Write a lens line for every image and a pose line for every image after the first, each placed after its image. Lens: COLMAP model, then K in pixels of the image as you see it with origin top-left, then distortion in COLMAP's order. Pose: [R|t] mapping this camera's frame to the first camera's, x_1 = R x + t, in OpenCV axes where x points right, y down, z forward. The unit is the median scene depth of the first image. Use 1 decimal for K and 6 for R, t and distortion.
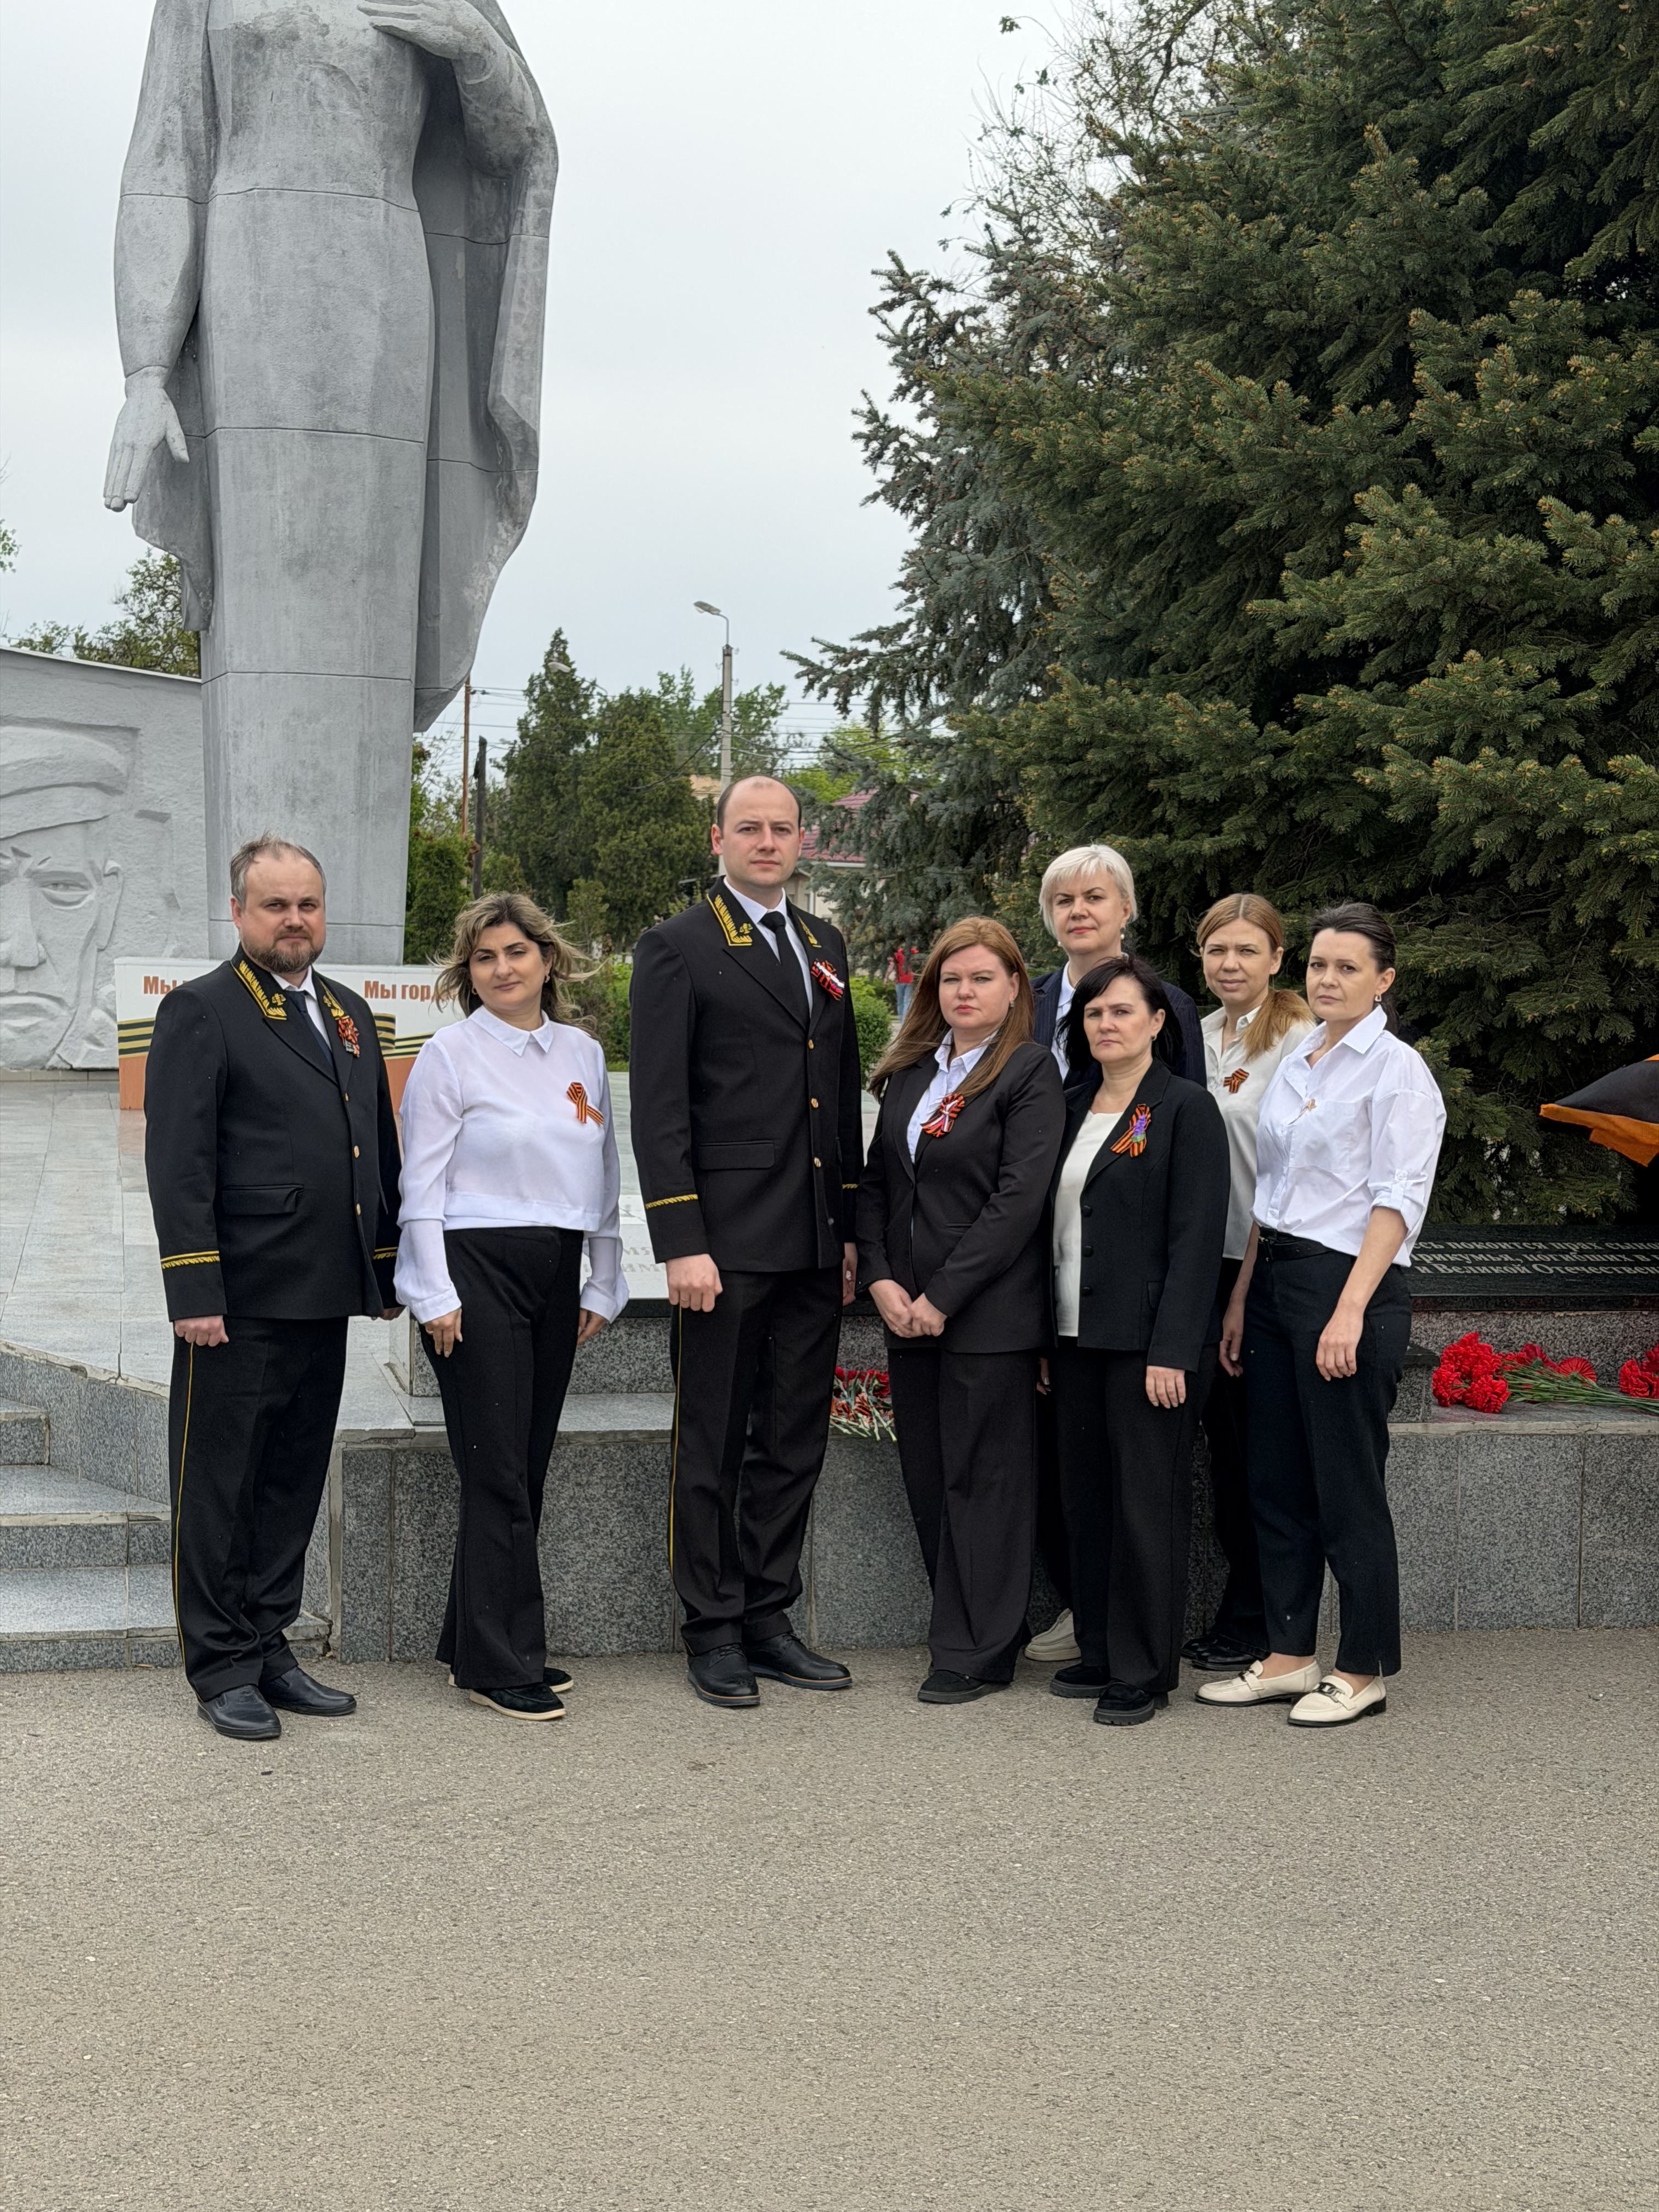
lens RADIAL K [[3091.8, 0, 824.6], [0, 3091.8, 1111.3], [0, 0, 1]] dist [0.121128, 0.000000]
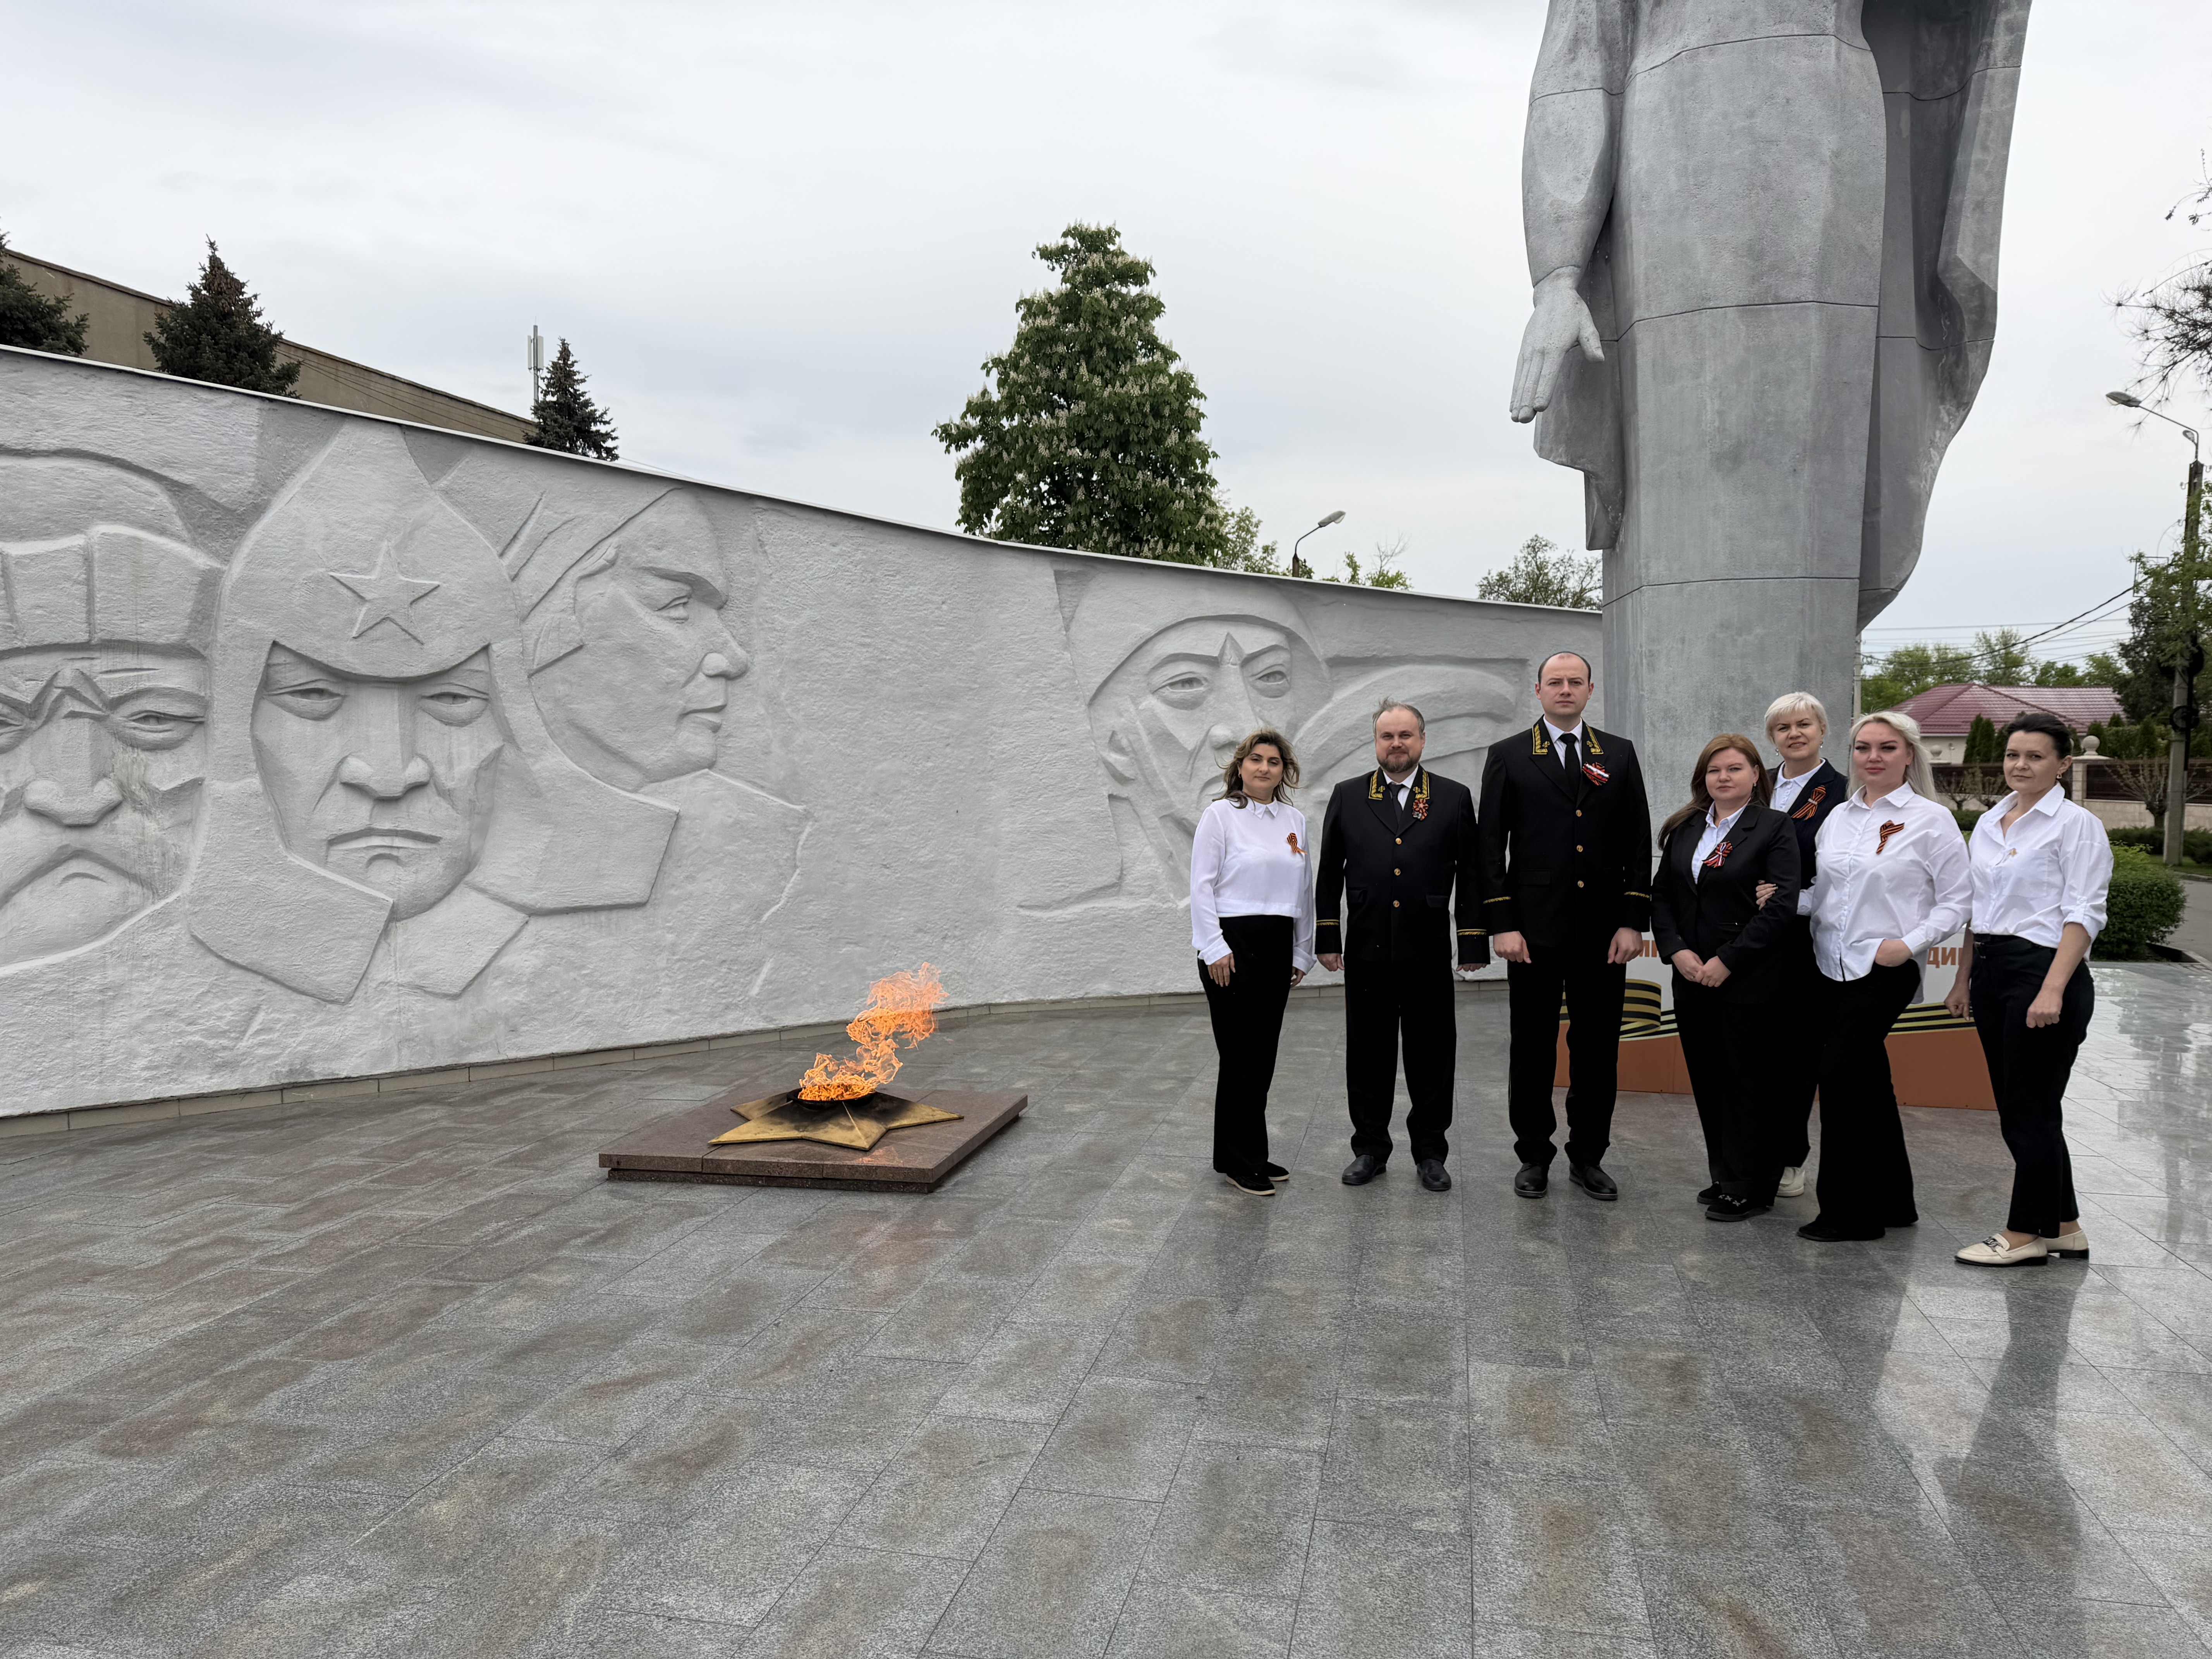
lens RADIAL K [[1547.8, 0, 1099.2], [0, 1547.8, 832.9], [0, 0, 1]] dist [0.036581, -0.038873]
pose [[0.901068, -0.008902, -0.433587, -0.138645], [-0.002257, 0.999680, -0.025214, -0.056570], [0.433673, 0.023698, 0.900759, 0.521176]]
